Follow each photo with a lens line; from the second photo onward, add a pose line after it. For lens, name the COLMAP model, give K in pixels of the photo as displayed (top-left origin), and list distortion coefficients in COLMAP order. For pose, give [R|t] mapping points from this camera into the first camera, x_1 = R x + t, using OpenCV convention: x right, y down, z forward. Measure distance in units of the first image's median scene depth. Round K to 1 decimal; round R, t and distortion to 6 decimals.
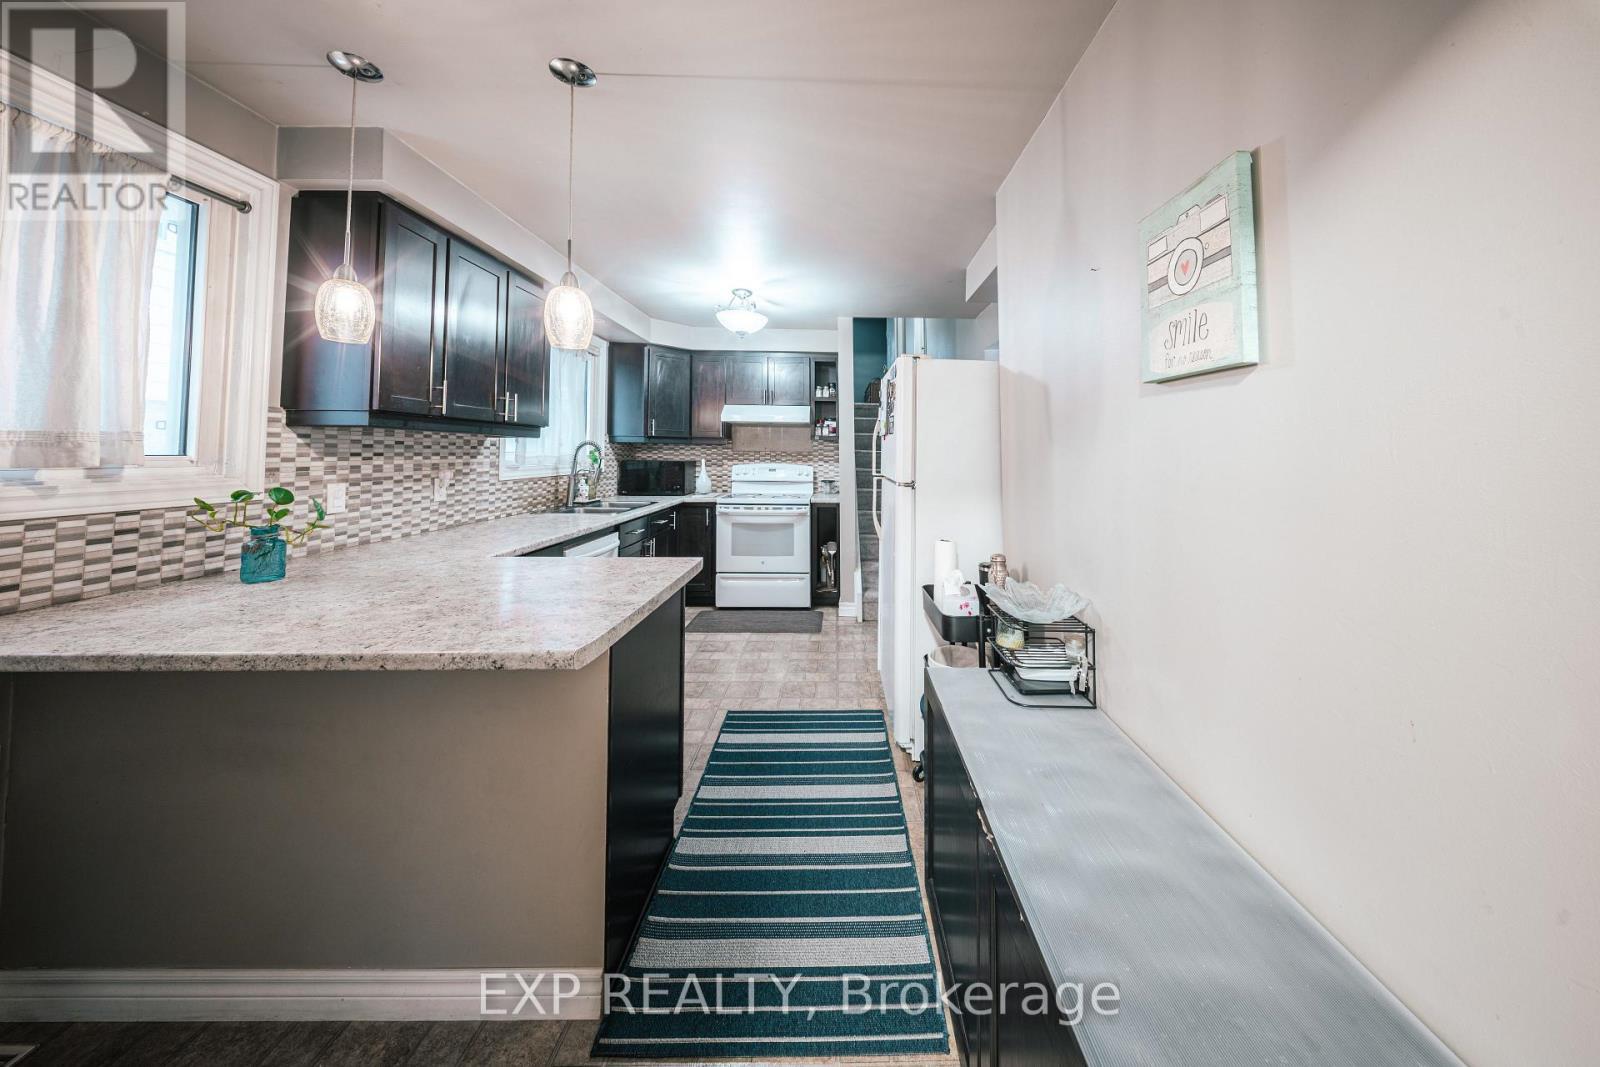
lens RADIAL K [[540.9, 0, 802.0], [0, 540.9, 539.5], [0, 0, 1]] dist [0.000621, 0.000001]
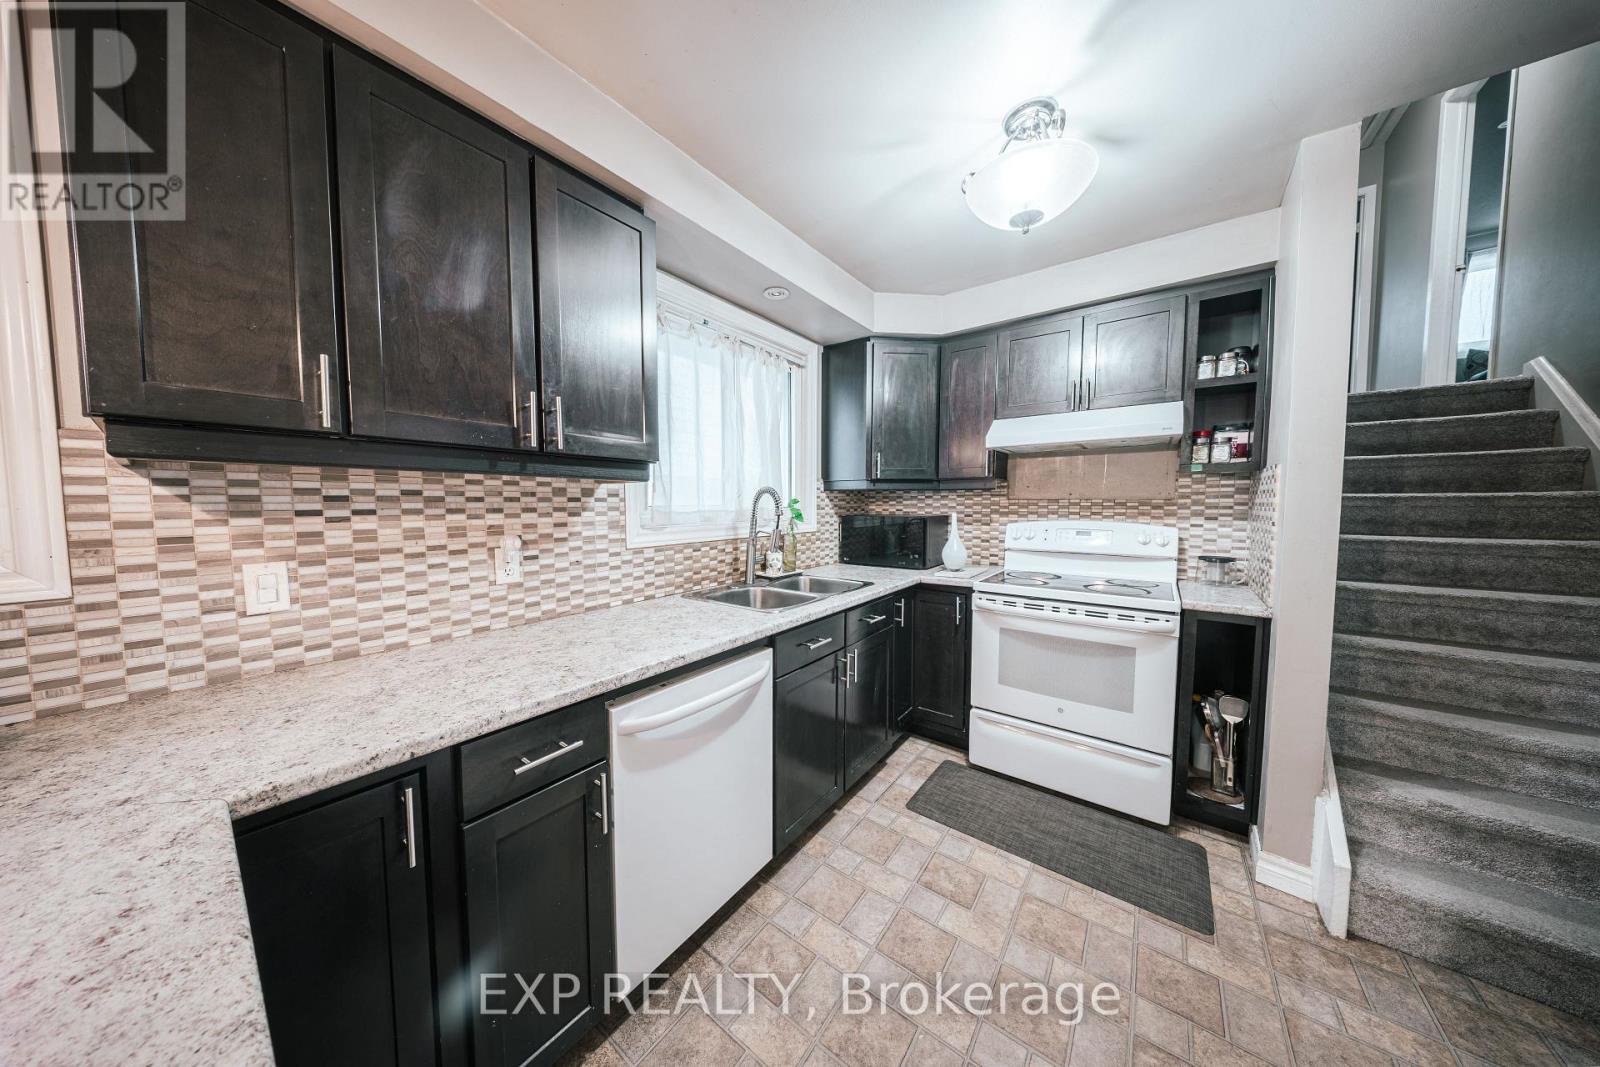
lens RADIAL K [[540.9, 0, 802.0], [0, 540.9, 539.5], [0, 0, 1]] dist [0.000621, 0.000001]
pose [[0.872797, 0.019958, -0.487676, -0.048312], [-0.065163, 0.994984, -0.075902, -0.081828], [0.483715, 0.098025, 0.869719, 0.515596]]
